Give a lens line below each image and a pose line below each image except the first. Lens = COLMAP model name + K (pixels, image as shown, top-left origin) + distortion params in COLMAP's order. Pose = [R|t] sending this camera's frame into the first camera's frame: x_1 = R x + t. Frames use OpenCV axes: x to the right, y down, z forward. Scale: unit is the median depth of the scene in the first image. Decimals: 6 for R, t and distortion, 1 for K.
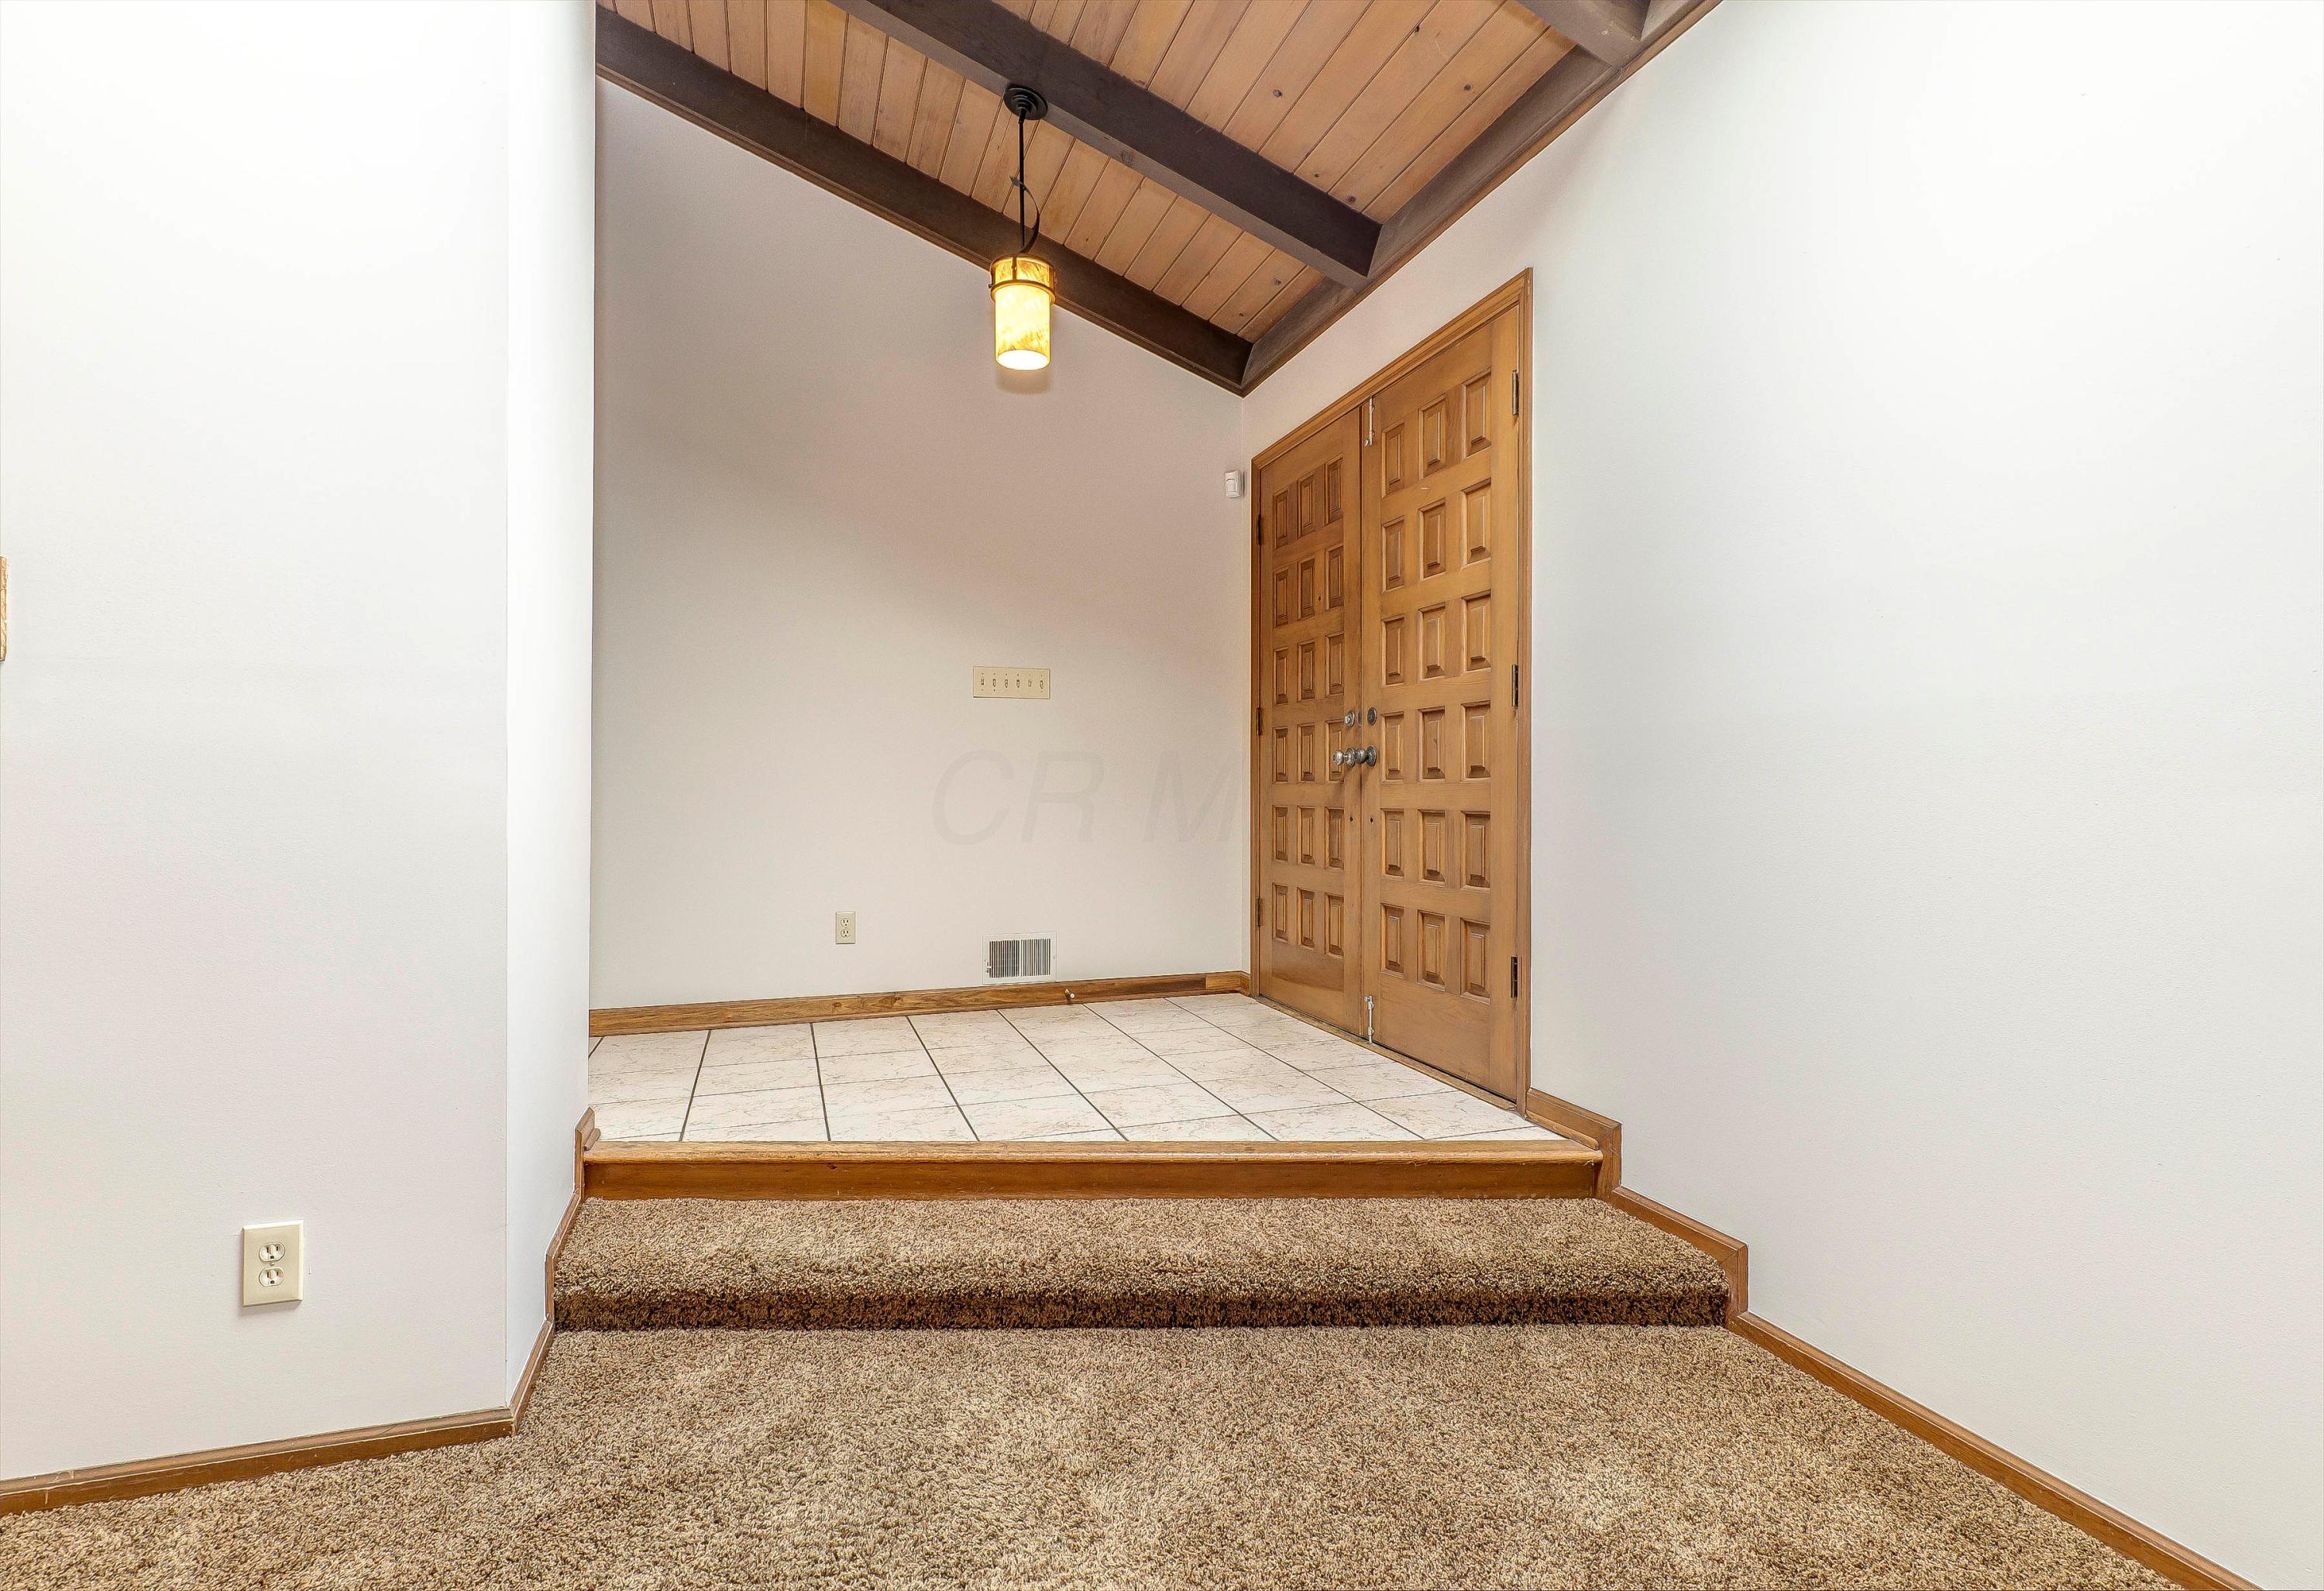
lens RADIAL K [[1186.5, 0, 1166.2], [0, 1186.5, 787.0], [0, 0, 1]] dist [-0.000461, -0.000260]
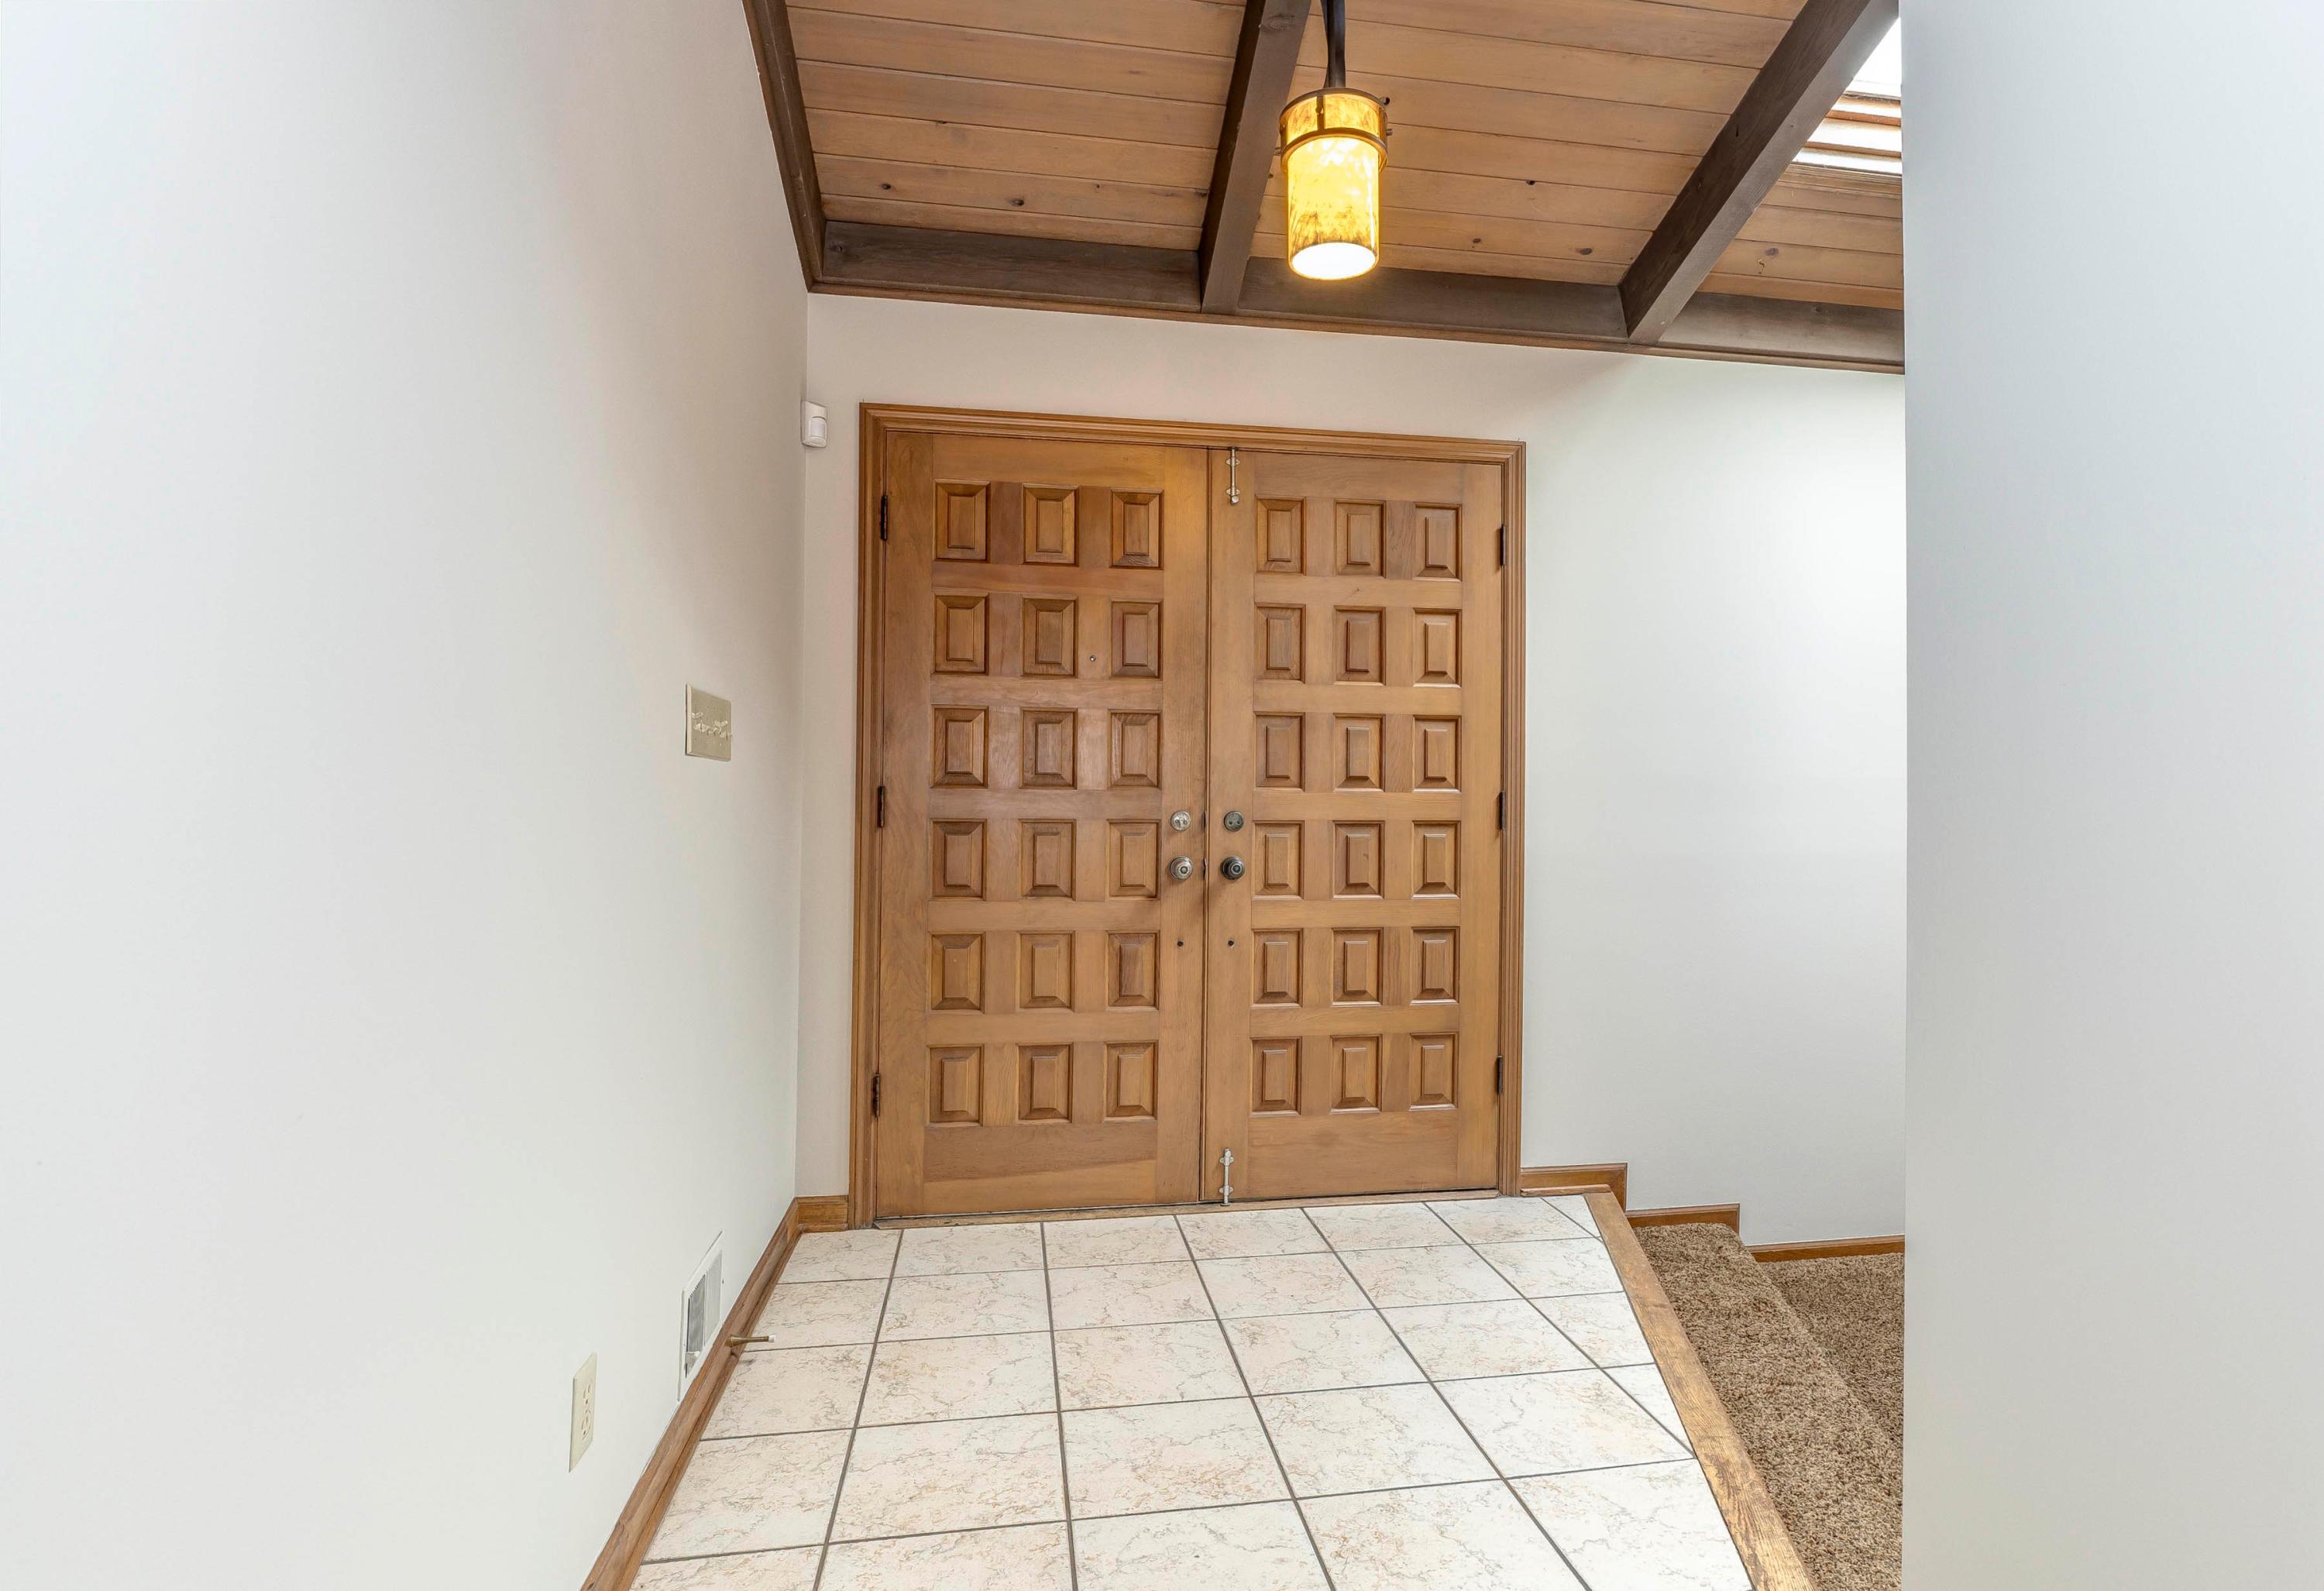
lens RADIAL K [[1196.0, 0, 1173.7], [0, 1196.0, 792.7], [0, 0, 1]] dist [-0.061230, 0.000147]
pose [[0.167633, 0.011329, 0.985784, -0.700466], [-0.007077, 0.999922, -0.010288, -0.072948], [-0.985824, -0.005252, 0.167700, 0.926657]]
